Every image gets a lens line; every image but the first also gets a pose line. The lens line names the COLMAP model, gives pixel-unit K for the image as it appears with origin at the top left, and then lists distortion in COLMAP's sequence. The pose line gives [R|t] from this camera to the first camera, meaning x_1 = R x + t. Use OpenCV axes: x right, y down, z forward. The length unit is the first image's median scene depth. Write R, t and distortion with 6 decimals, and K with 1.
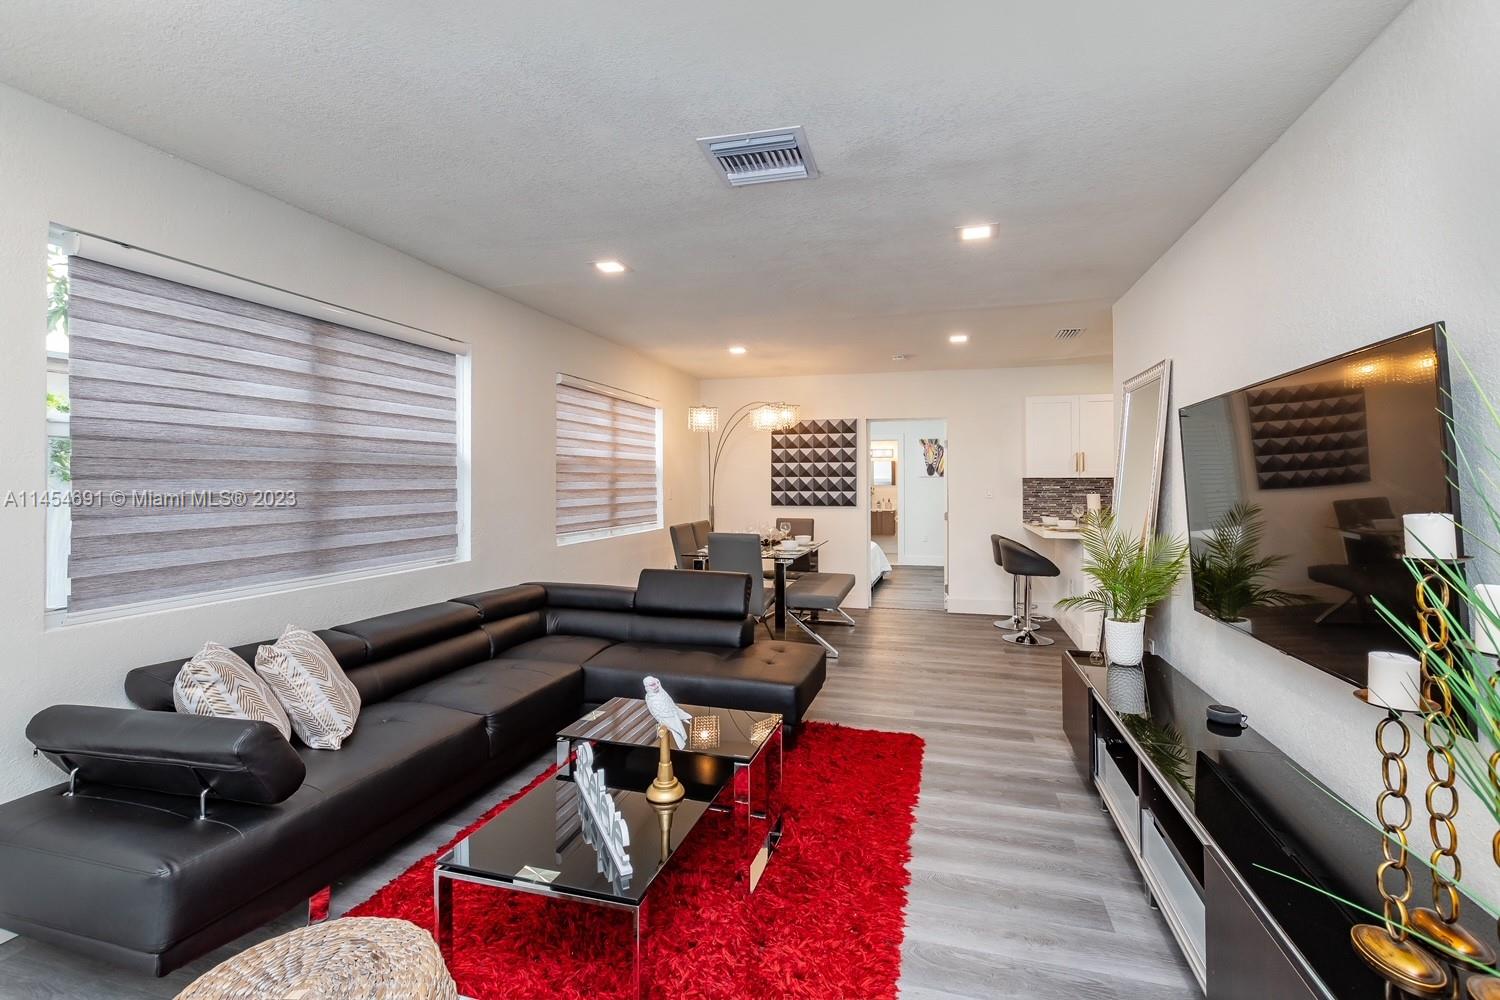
lens RADIAL K [[708.4, 0, 751.9], [0, 708.4, 474.4], [0, 0, 1]] dist [0.003199, 0.000448]
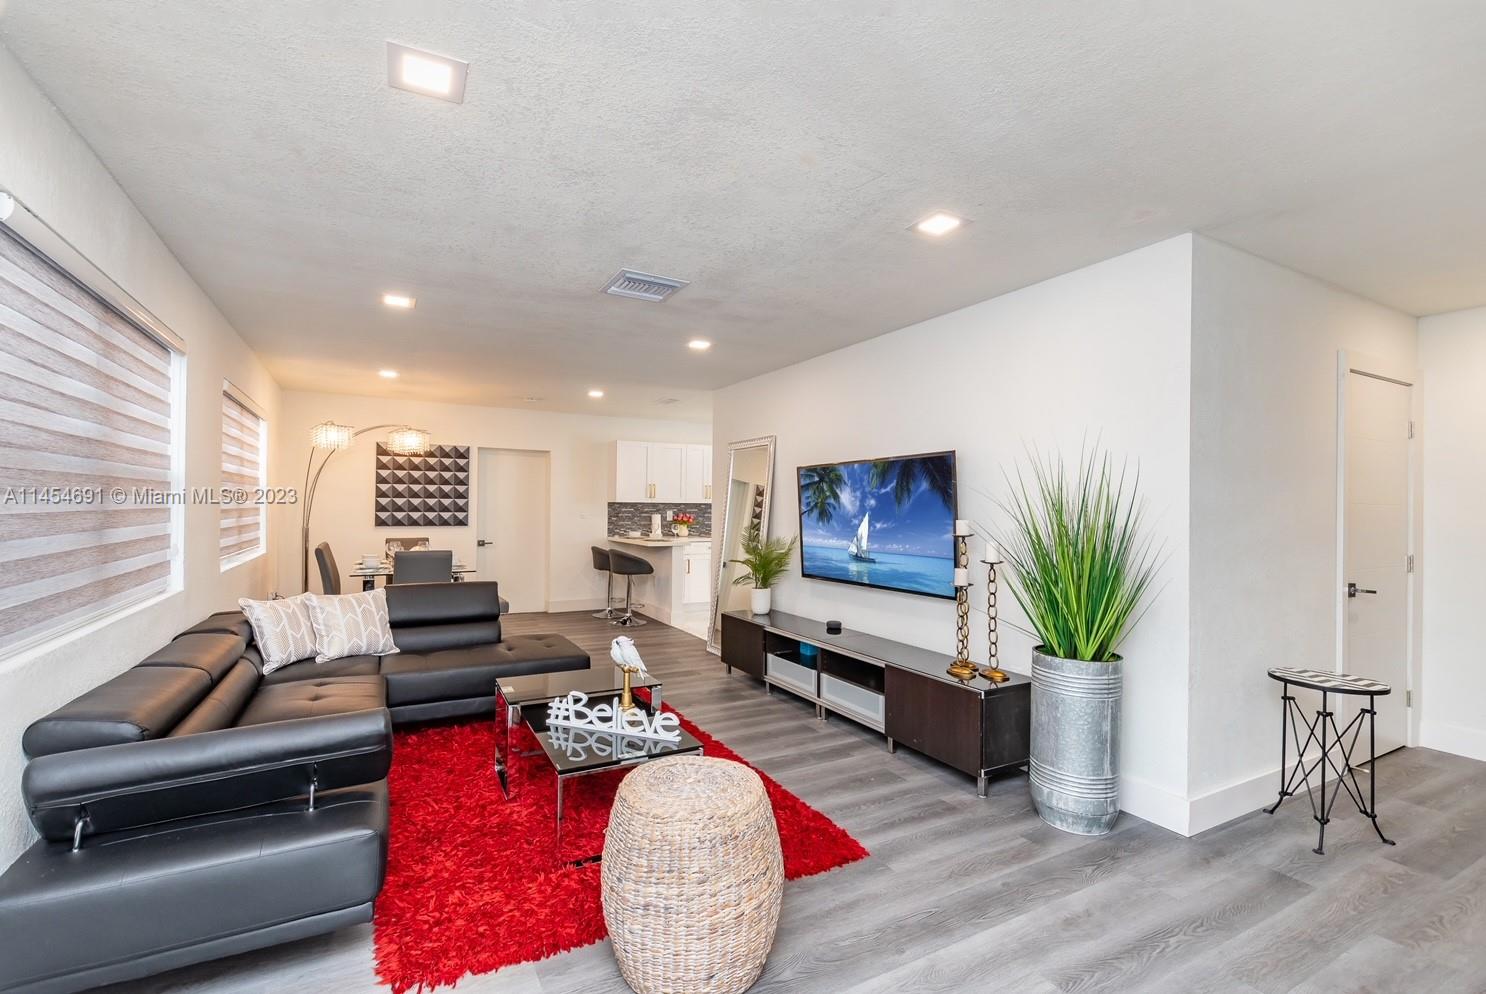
lens RADIAL K [[664.7, 0, 773.2], [0, 664.7, 500.2], [0, 0, 1]] dist [-0.000440, -0.000480]
pose [[0.690189, 0.014928, 0.723475, -0.337821], [-0.018079, 0.999831, -0.003383, 0.000276], [-0.723404, -0.010745, 0.690342, -0.066657]]
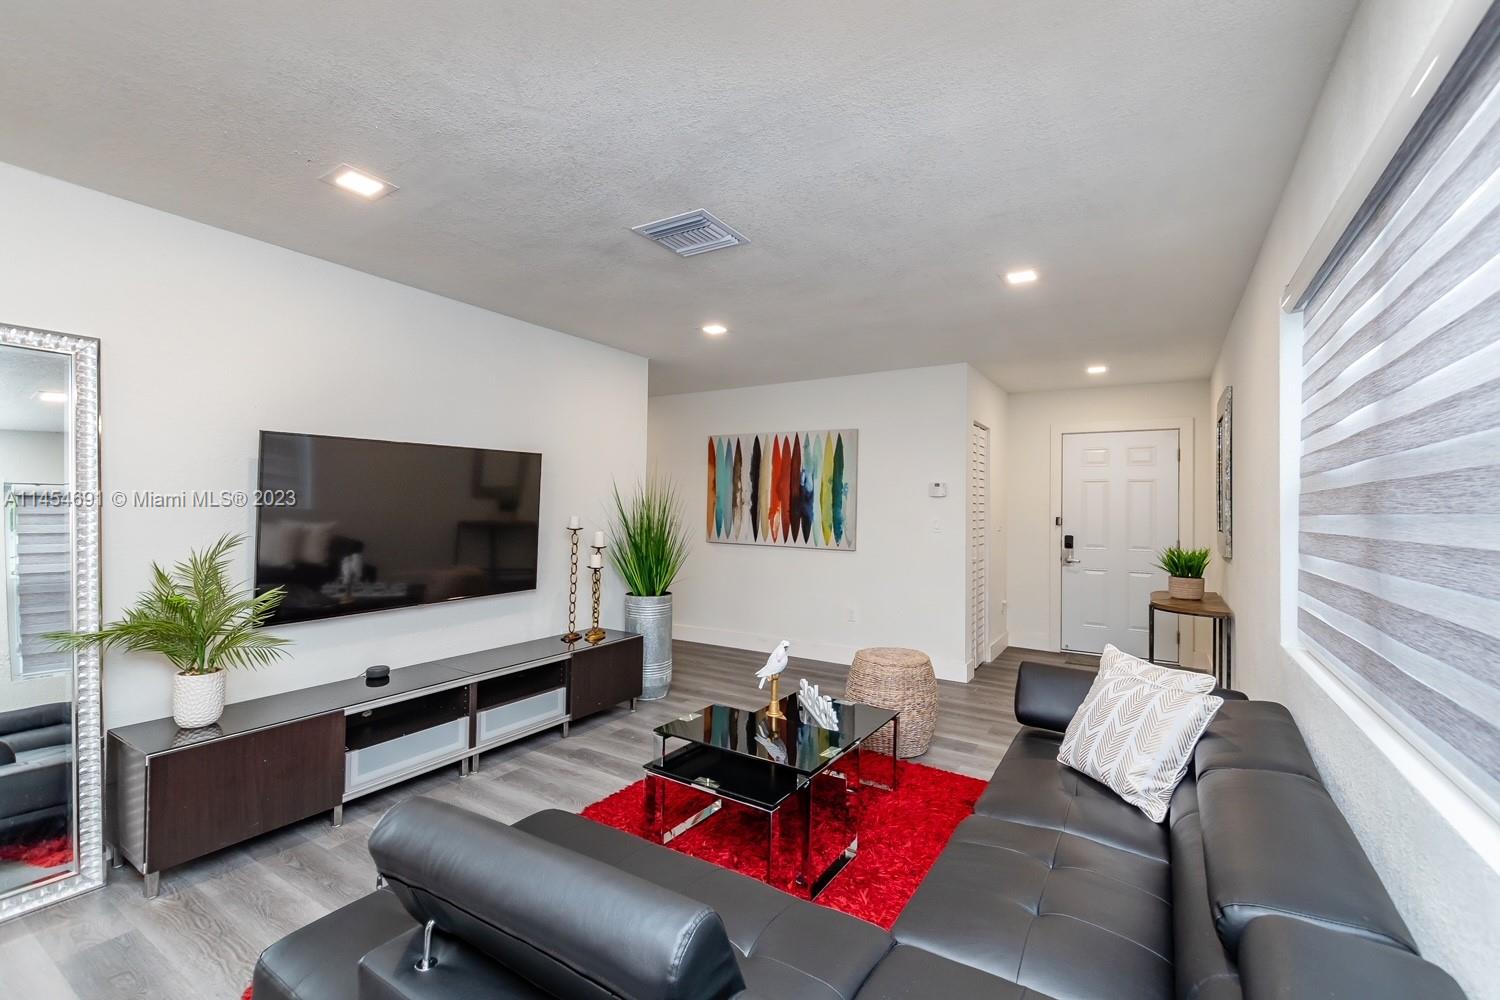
lens RADIAL K [[653.0, 0, 752.3], [0, 653.0, 494.4], [0, 0, 1]] dist [0.000533, 0.000076]
pose [[-0.961573, -0.014151, 0.274185, -0.162625], [-0.021034, 0.999533, -0.022180, 0.001748], [-0.273743, -0.027095, -0.961421, 0.855046]]
